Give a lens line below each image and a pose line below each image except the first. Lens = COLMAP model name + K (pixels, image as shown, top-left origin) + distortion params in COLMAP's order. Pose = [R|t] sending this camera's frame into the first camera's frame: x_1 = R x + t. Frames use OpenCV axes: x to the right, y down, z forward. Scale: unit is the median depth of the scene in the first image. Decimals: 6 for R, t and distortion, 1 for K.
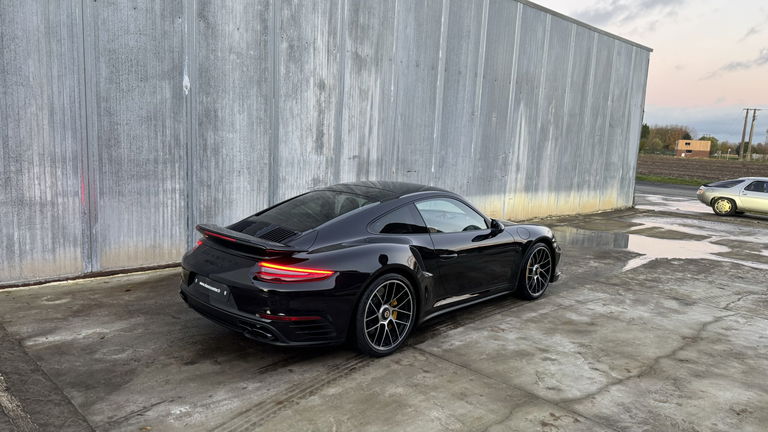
lens RADIAL K [[548.9, 0, 381.0], [0, 548.9, 217.3], [0, 0, 1]] dist [0.097103, -0.158071]
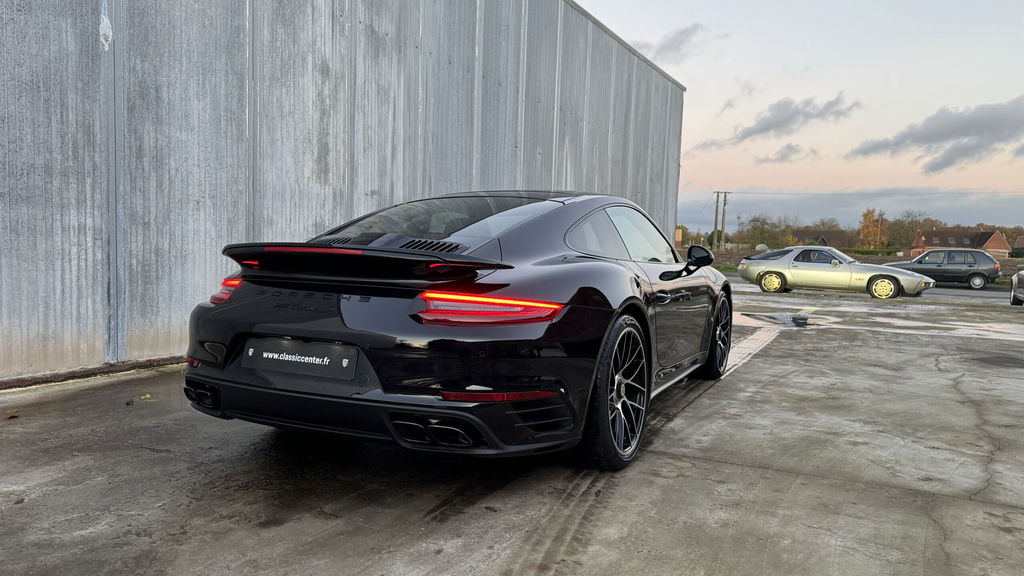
lens RADIAL K [[731.8, 0, 508.0], [0, 731.8, 289.7], [0, 0, 1]] dist [0.097103, -0.158071]
pose [[0.951132, -0.040176, 0.306160, -0.176907], [0.060734, 0.996472, -0.057916, 0.062540], [-0.302753, 0.073680, 0.950217, 0.184548]]
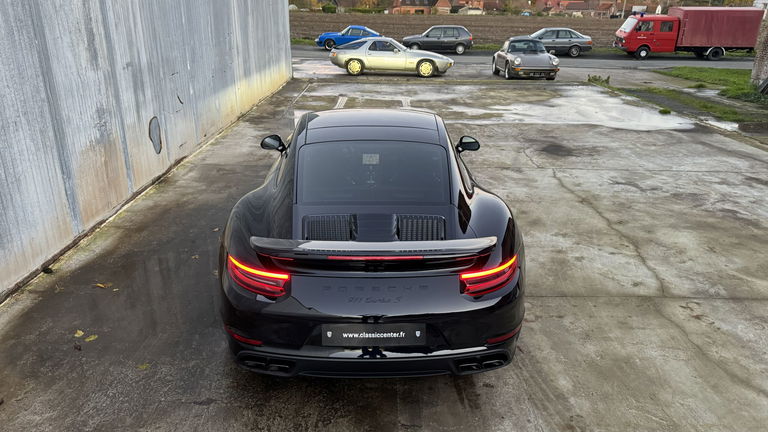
lens RADIAL K [[550.6, 0, 388.9], [0, 550.6, 218.1], [0, 0, 1]] dist [0.103962, -0.151818]
pose [[0.684036, -0.291173, 0.668814, -0.373500], [0.118086, 0.948985, 0.292374, -0.103187], [-0.719827, -0.121017, 0.683524, 0.303471]]
